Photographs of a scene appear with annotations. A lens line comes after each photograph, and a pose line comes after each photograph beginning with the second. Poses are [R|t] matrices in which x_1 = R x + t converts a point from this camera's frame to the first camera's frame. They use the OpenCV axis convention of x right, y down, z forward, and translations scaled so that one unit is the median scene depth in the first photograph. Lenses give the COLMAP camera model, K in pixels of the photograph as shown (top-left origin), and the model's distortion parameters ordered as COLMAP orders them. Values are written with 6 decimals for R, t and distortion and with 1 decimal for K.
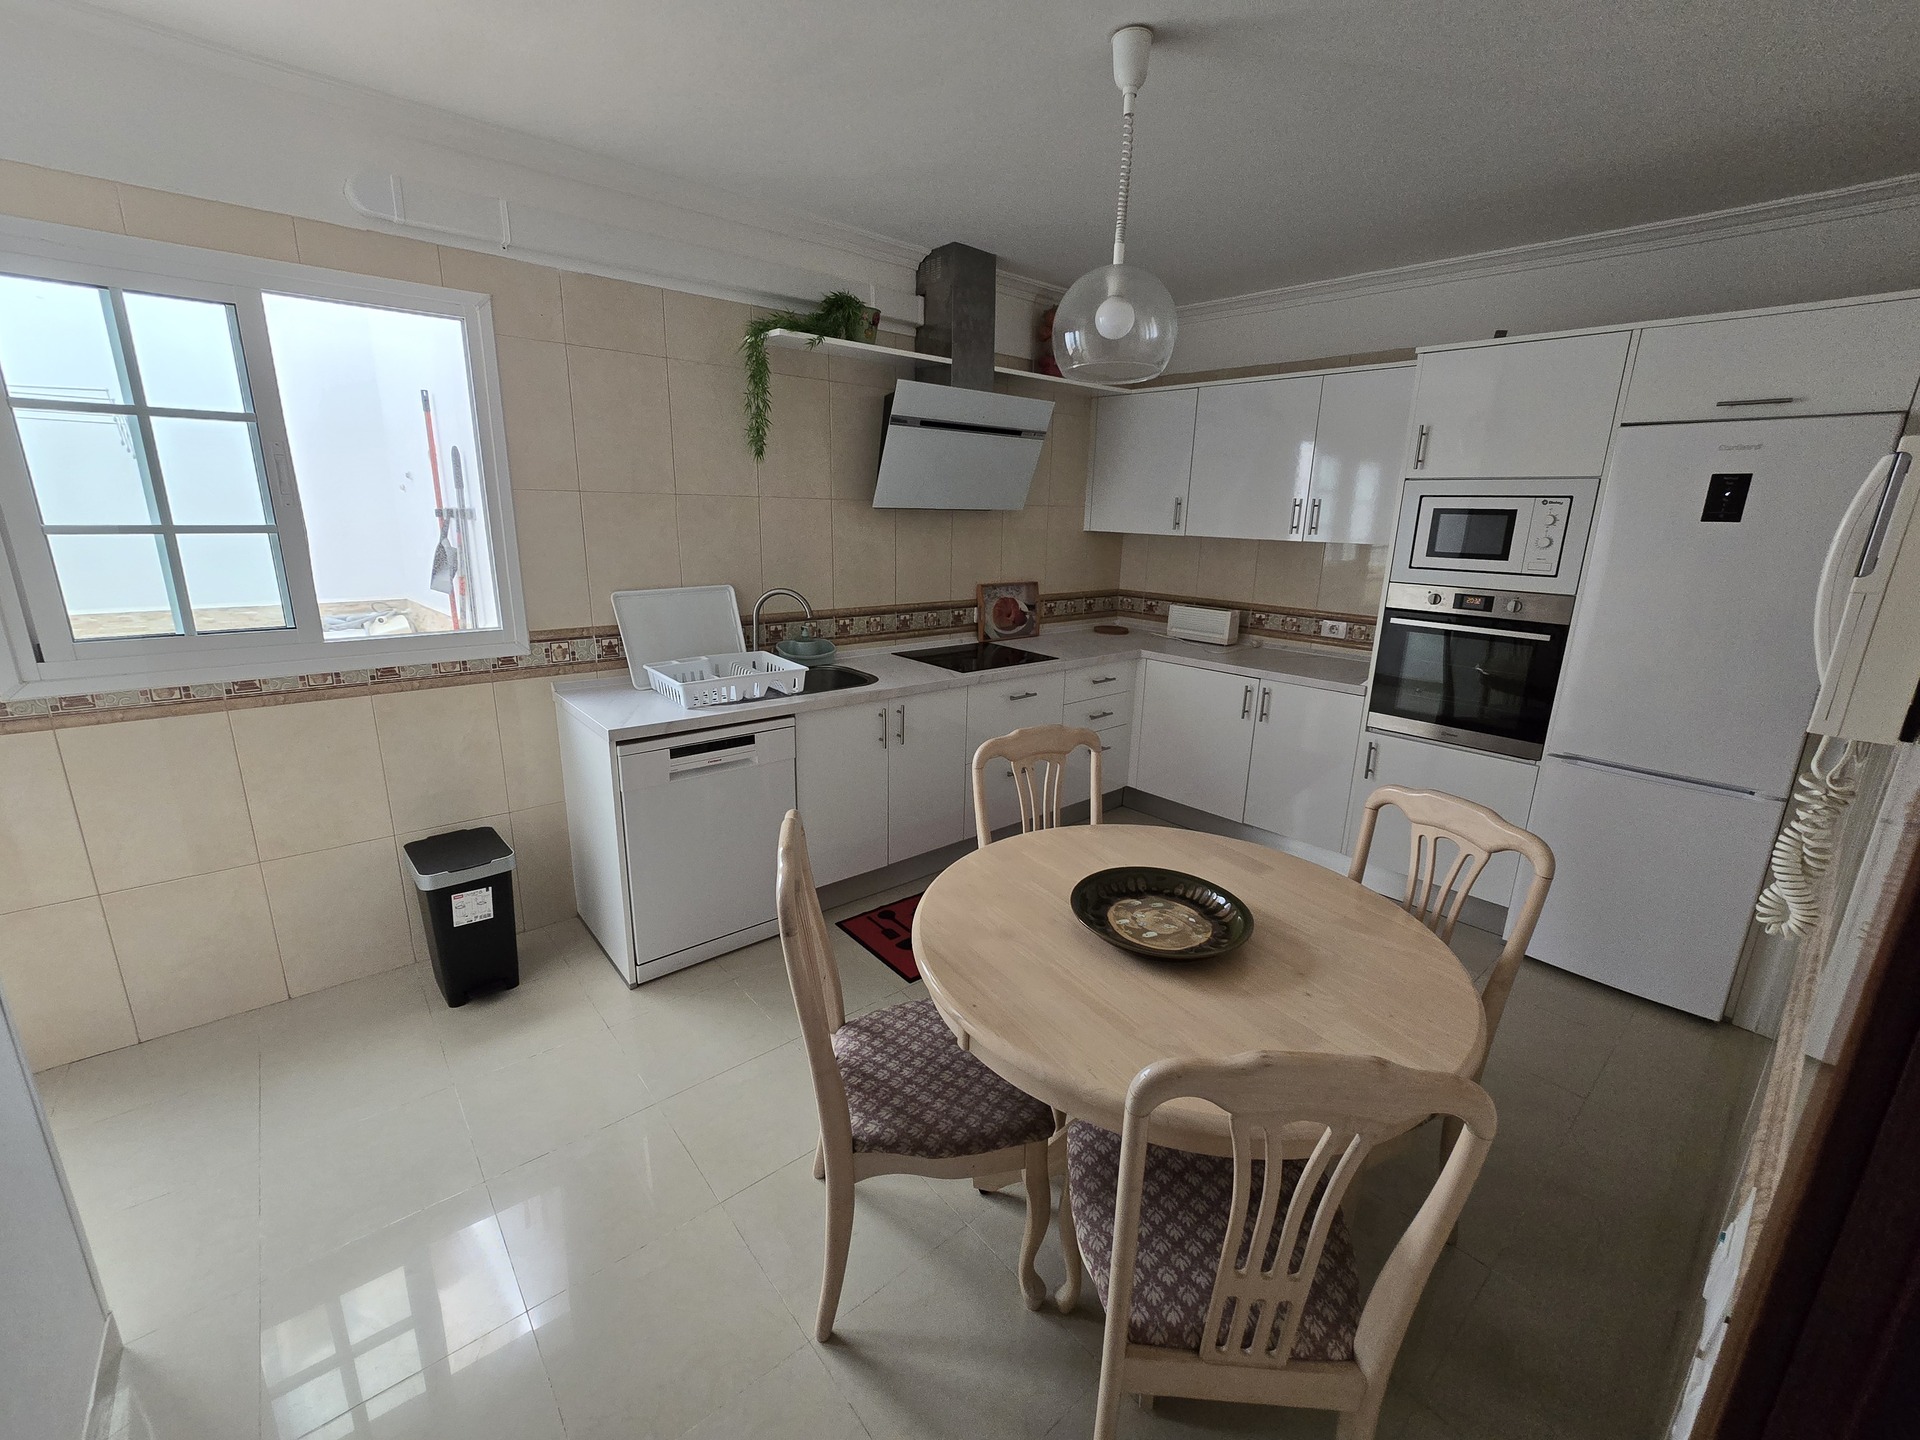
lens RADIAL K [[786.4, 0, 960.0], [0, 786.4, 720.0], [0, 0, 1]] dist [-0.002207, -0.000100]
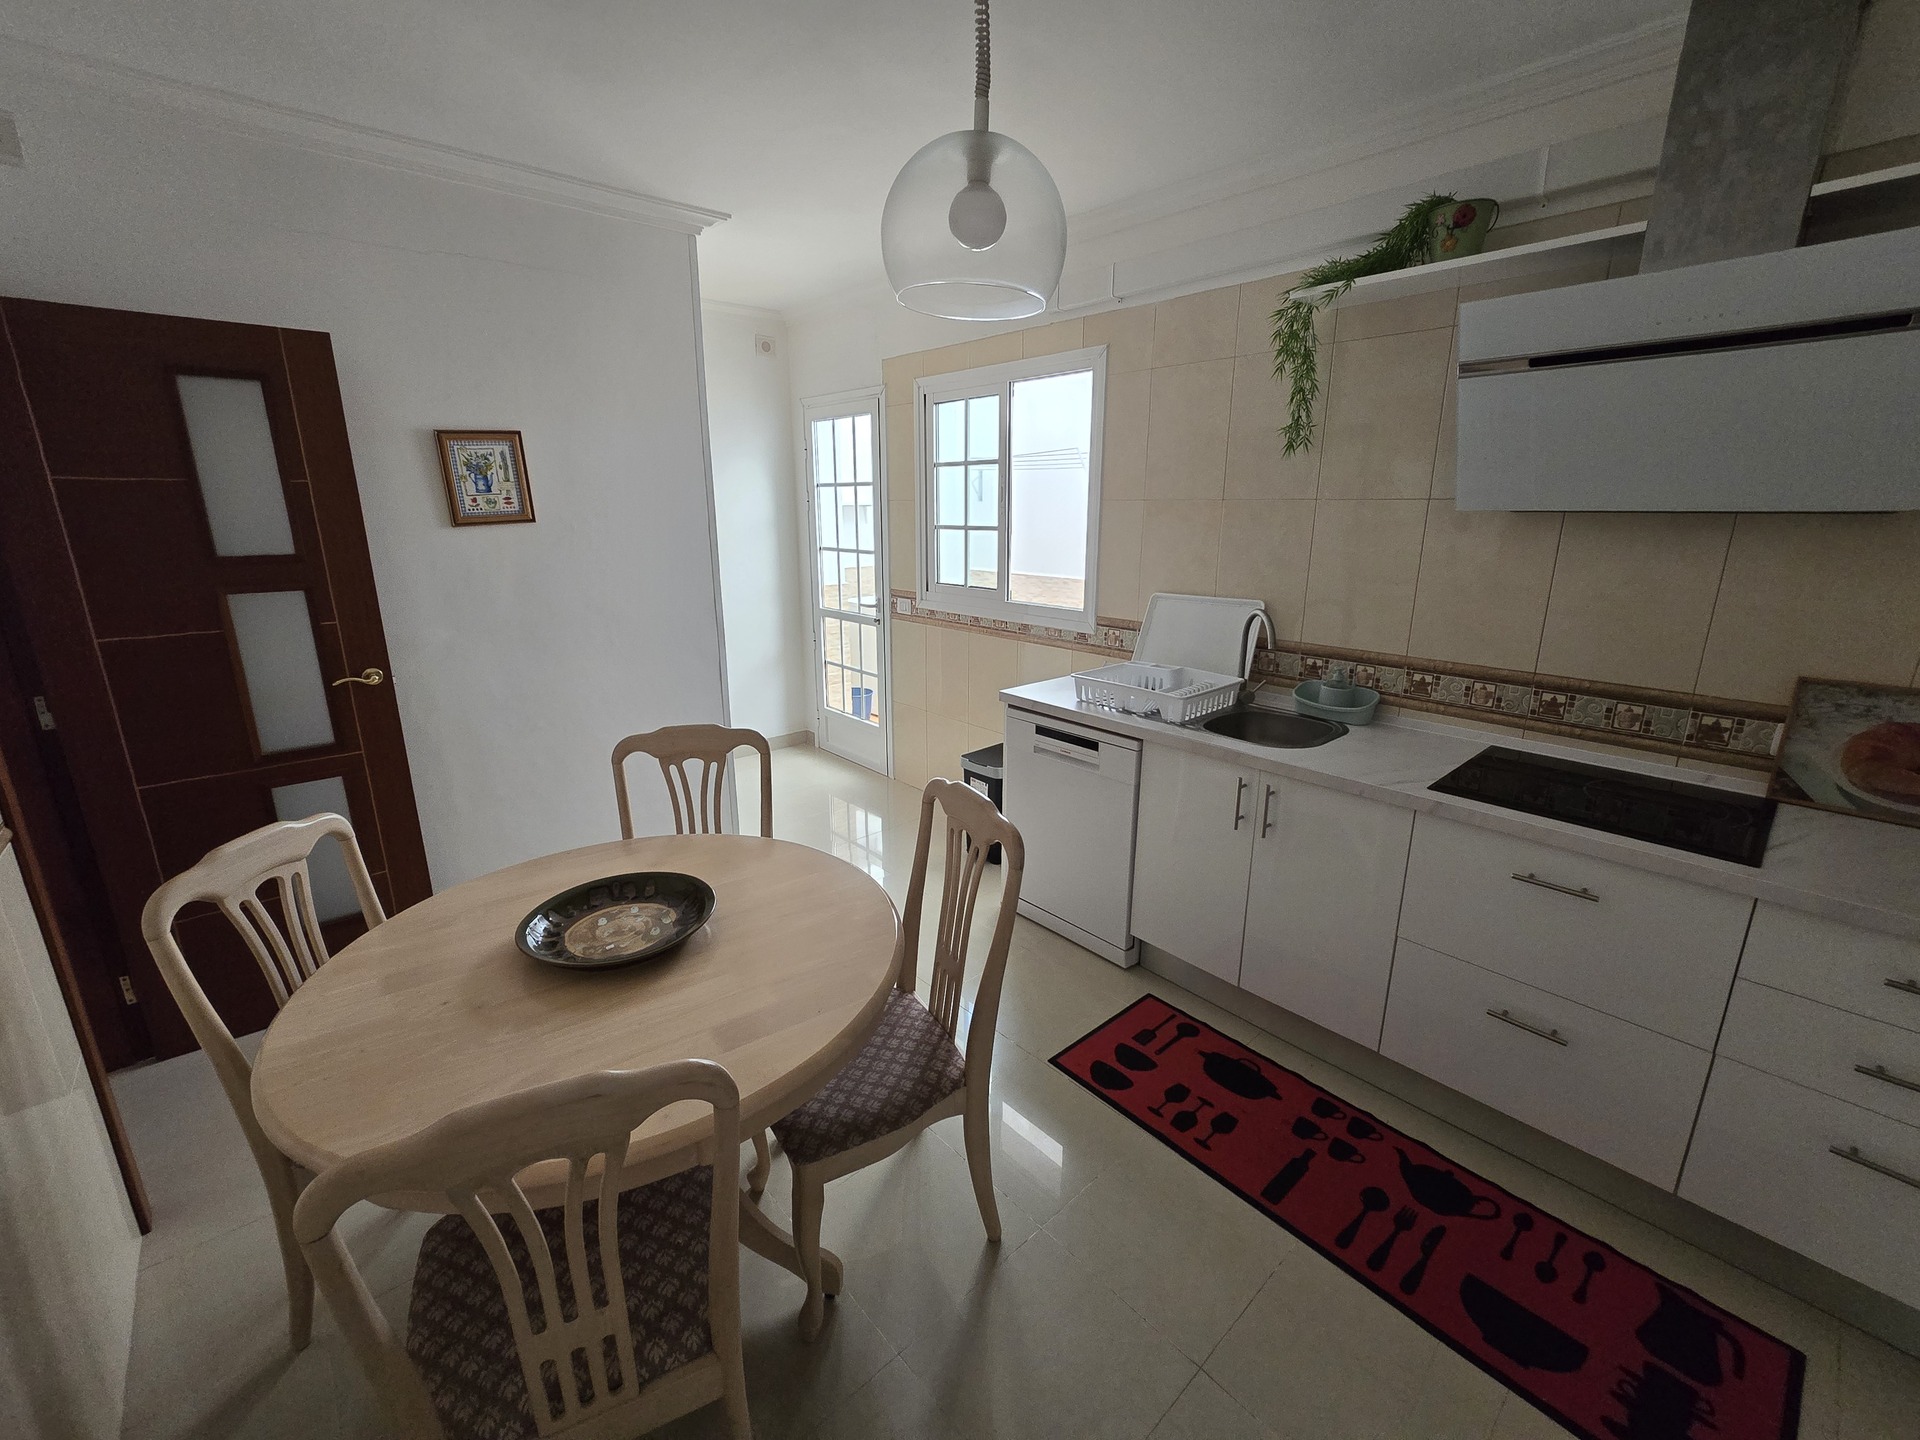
lens RADIAL K [[786.4, 0, 960.0], [0, 786.4, 720.0], [0, 0, 1]] dist [-0.002207, -0.000100]
pose [[0.036964, 0.225642, -0.973509, 0.621273], [-0.282236, 0.936872, 0.206433, -0.142414], [0.958633, 0.267128, 0.098315, 0.669438]]
